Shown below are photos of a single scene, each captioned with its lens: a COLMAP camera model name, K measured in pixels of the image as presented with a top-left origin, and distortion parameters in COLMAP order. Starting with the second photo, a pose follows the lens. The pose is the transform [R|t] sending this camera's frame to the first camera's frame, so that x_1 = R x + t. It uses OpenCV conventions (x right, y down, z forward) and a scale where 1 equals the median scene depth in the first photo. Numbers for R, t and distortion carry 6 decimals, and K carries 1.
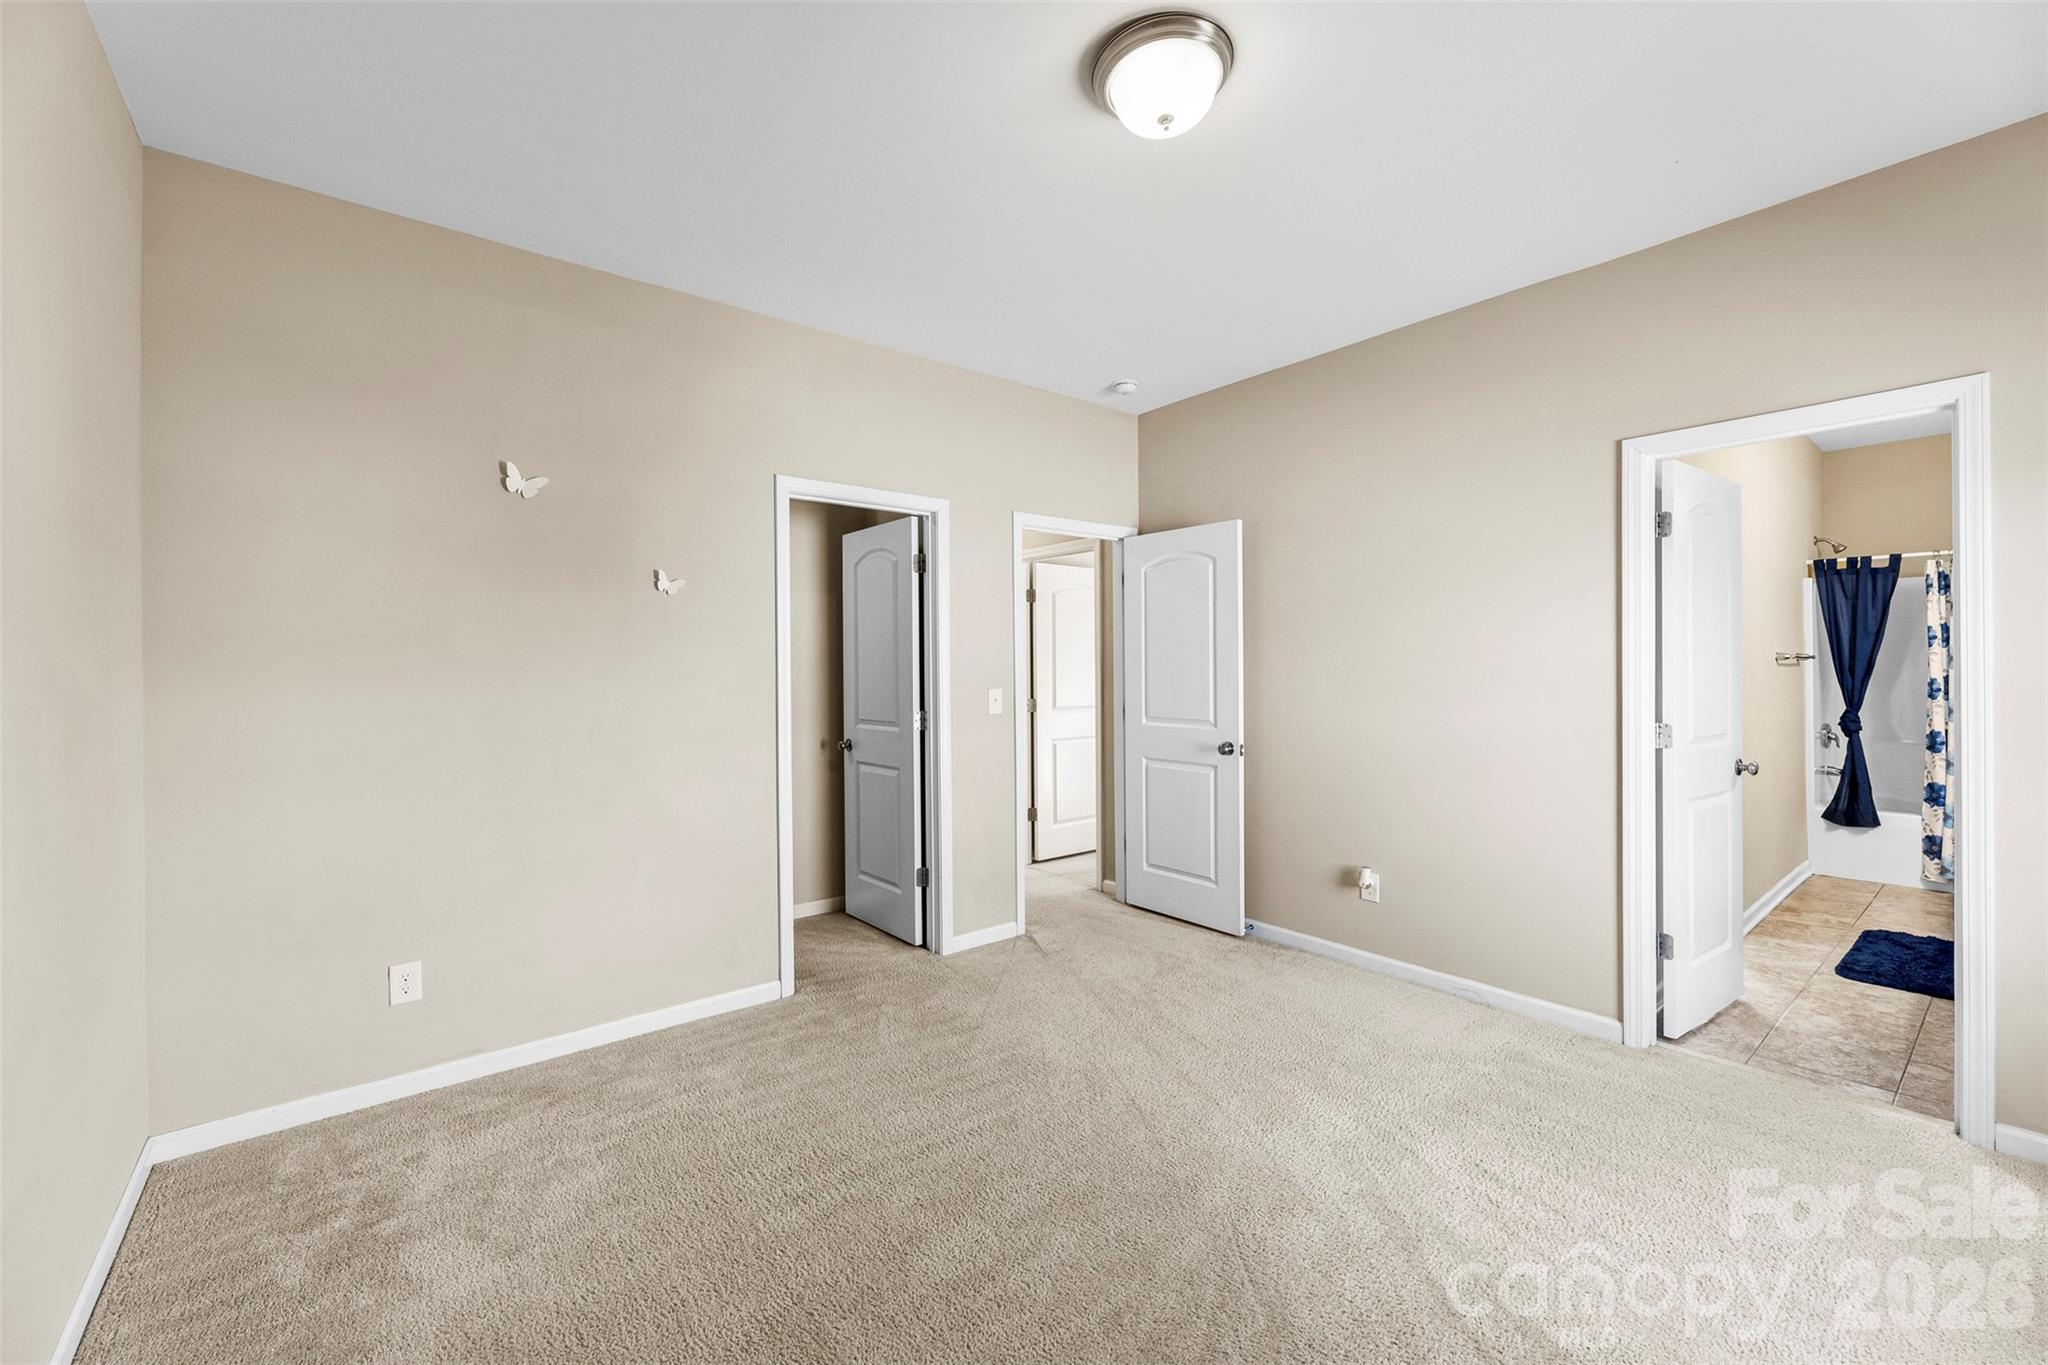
lens RADIAL K [[828.5, 0, 1022.7], [0, 828.5, 672.9], [0, 0, 1]] dist [0.006762, -0.000665]
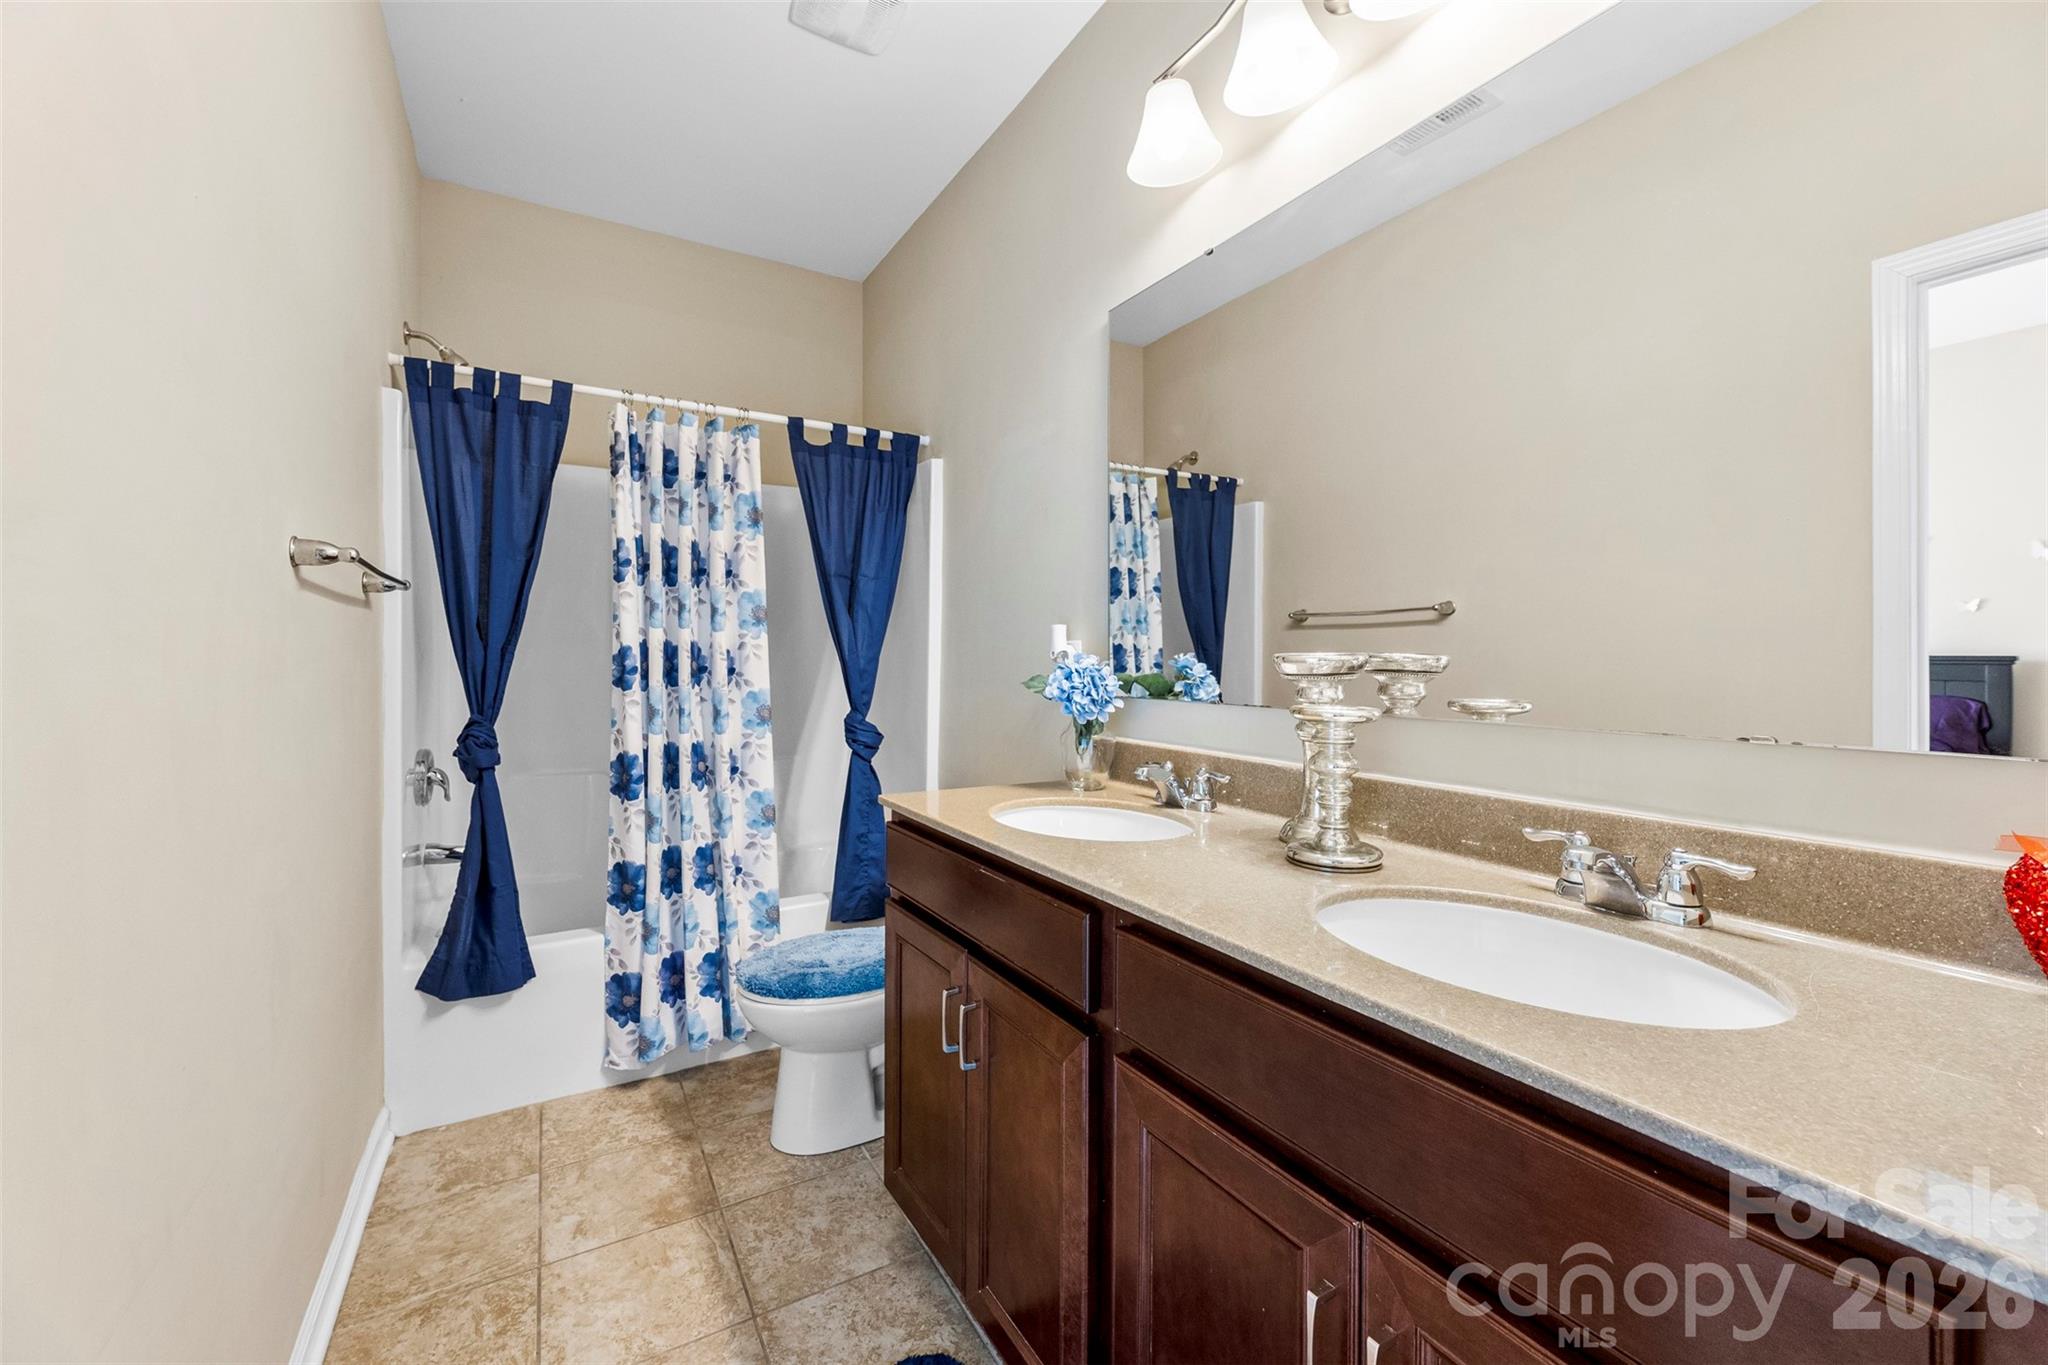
lens RADIAL K [[828.5, 0, 1032.5], [0, 828.5, 668.2], [0, 0, 1]] dist [0.006762, -0.000665]
pose [[0.153776, 0.013749, 0.988010, 0.620647], [0.001160, 0.999900, -0.014095, 0.025262], [-0.988105, 0.003313, 0.153745, 0.659935]]
